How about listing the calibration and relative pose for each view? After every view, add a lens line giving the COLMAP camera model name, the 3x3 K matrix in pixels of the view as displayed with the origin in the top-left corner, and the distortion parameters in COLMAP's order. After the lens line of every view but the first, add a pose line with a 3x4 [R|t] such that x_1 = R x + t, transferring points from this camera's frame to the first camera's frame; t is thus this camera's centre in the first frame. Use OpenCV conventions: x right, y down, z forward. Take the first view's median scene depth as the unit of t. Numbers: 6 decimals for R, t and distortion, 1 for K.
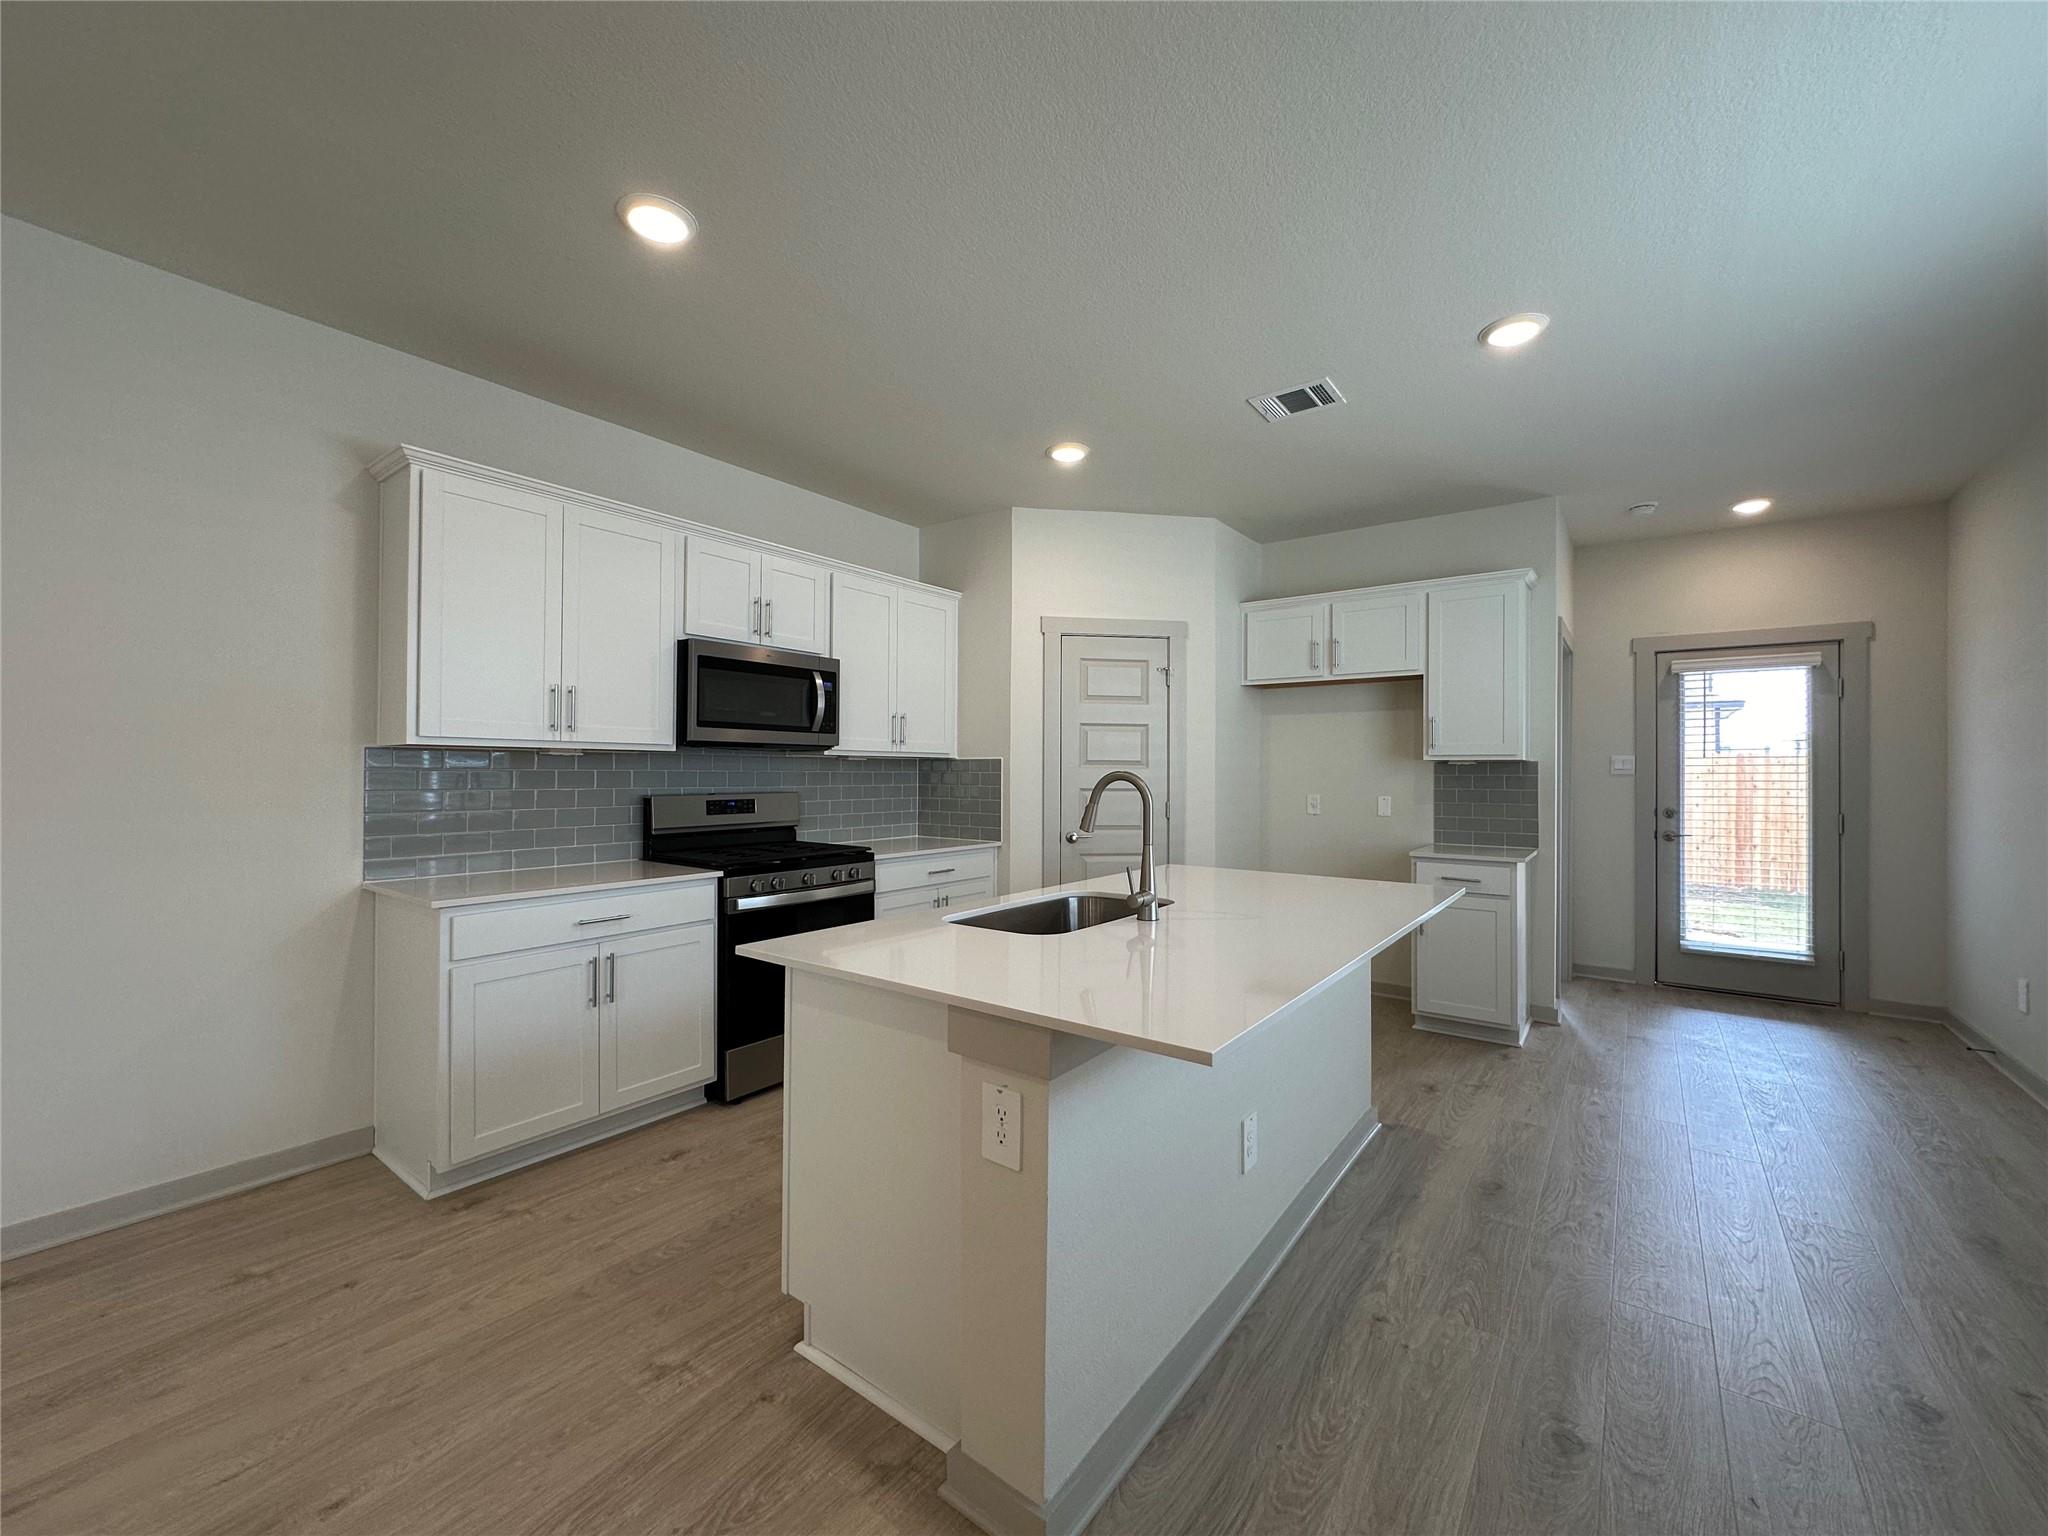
lens RADIAL K [[809.5, 0, 1034.5], [0, 809.5, 767.5], [0, 0, 1]] dist [-0.003147, 0.000811]
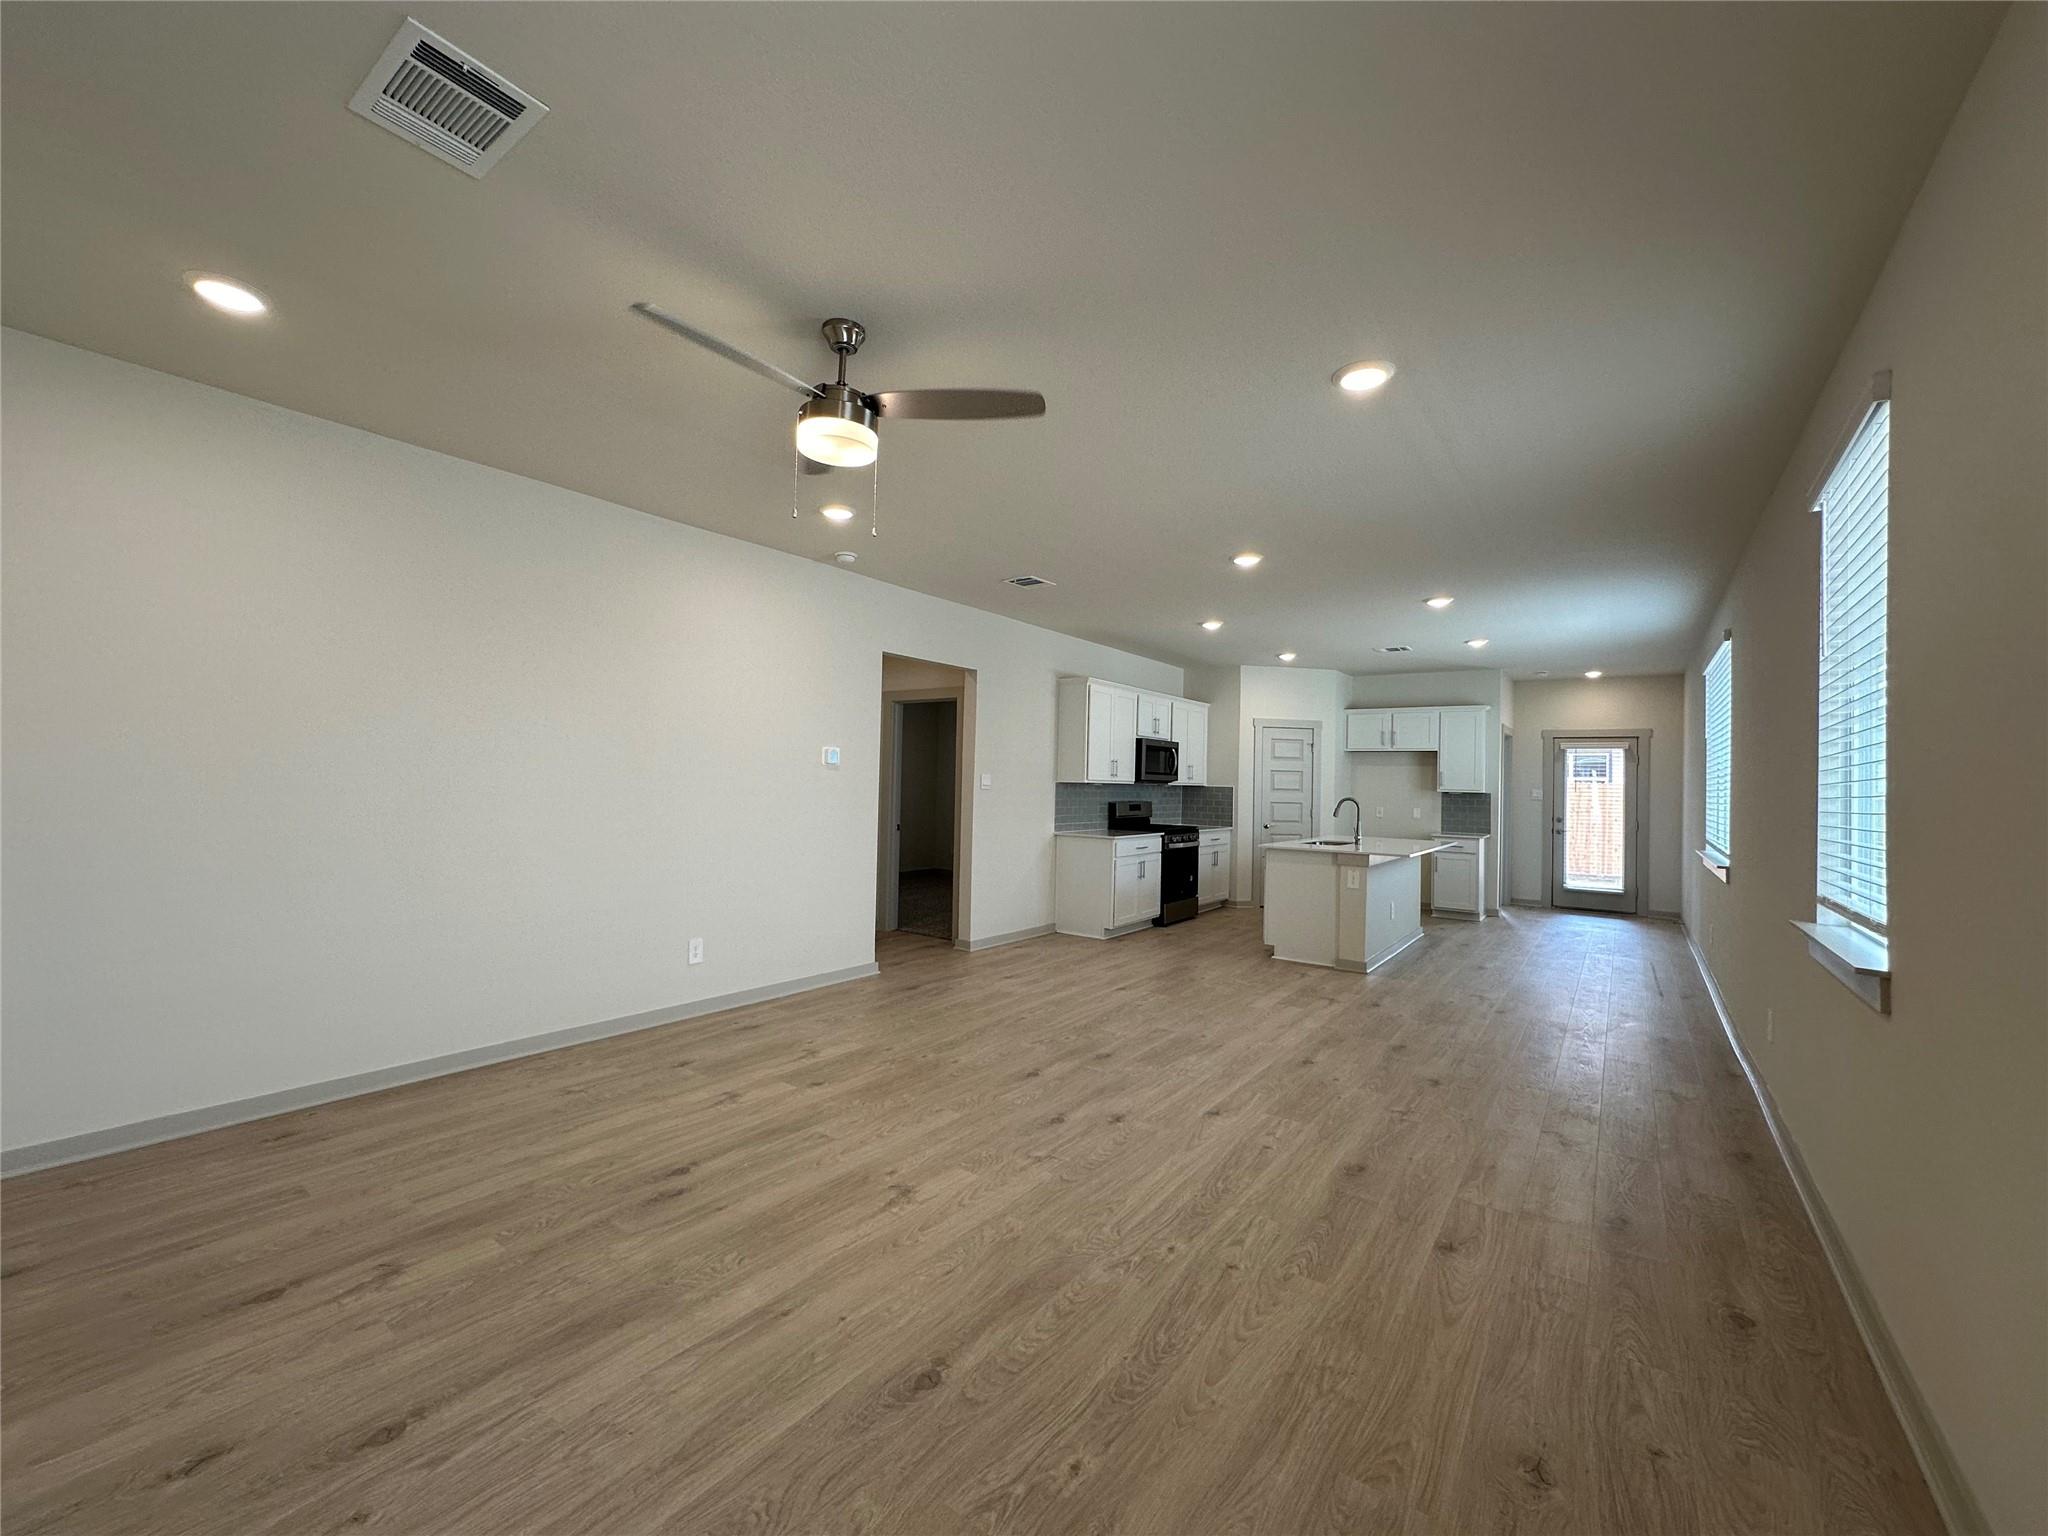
lens RADIAL K [[809.5, 0, 1024.4], [0, 809.5, 771.6], [0, 0, 1]] dist [-0.003147, 0.000811]
pose [[0.999807, 0.018747, 0.005949, -0.699823], [-0.018704, 0.999800, -0.007132, -0.029788], [-0.006082, 0.007019, 0.999957, -1.268137]]
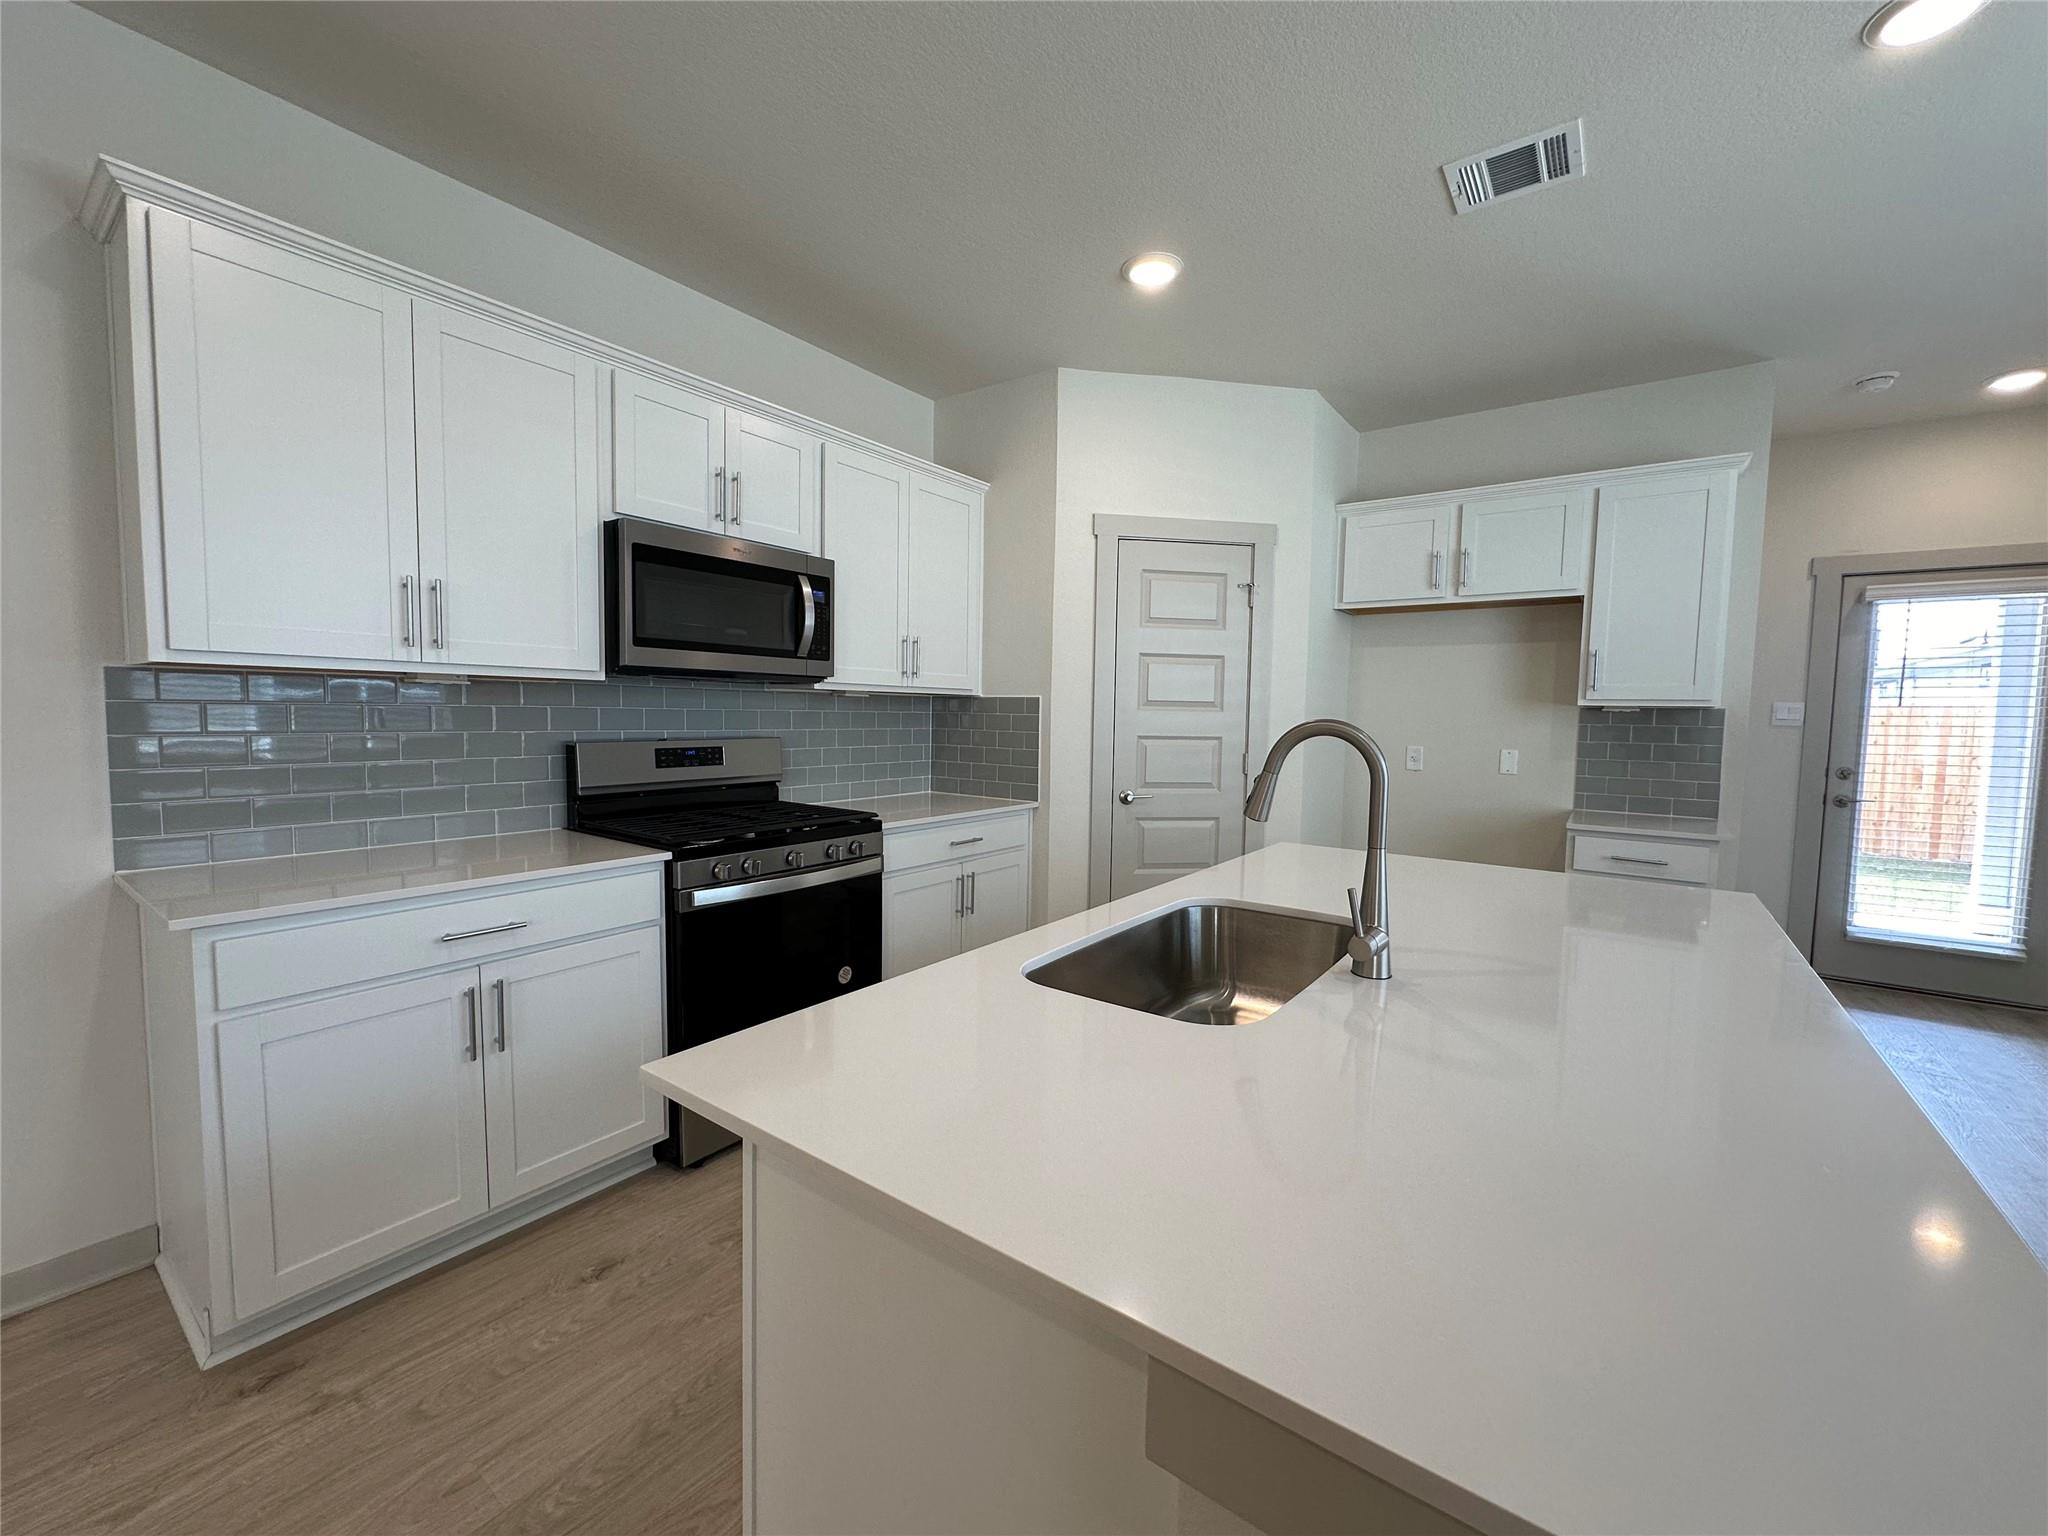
lens RADIAL K [[809.5, 0, 1034.3], [0, 809.5, 765.0], [0, 0, 1]] dist [-0.003147, 0.000811]
pose [[0.999868, 0.011466, 0.011477, -0.064974], [-0.012264, 0.997328, 0.072019, -0.001658], [-0.010620, -0.072150, 0.997337, 0.249223]]
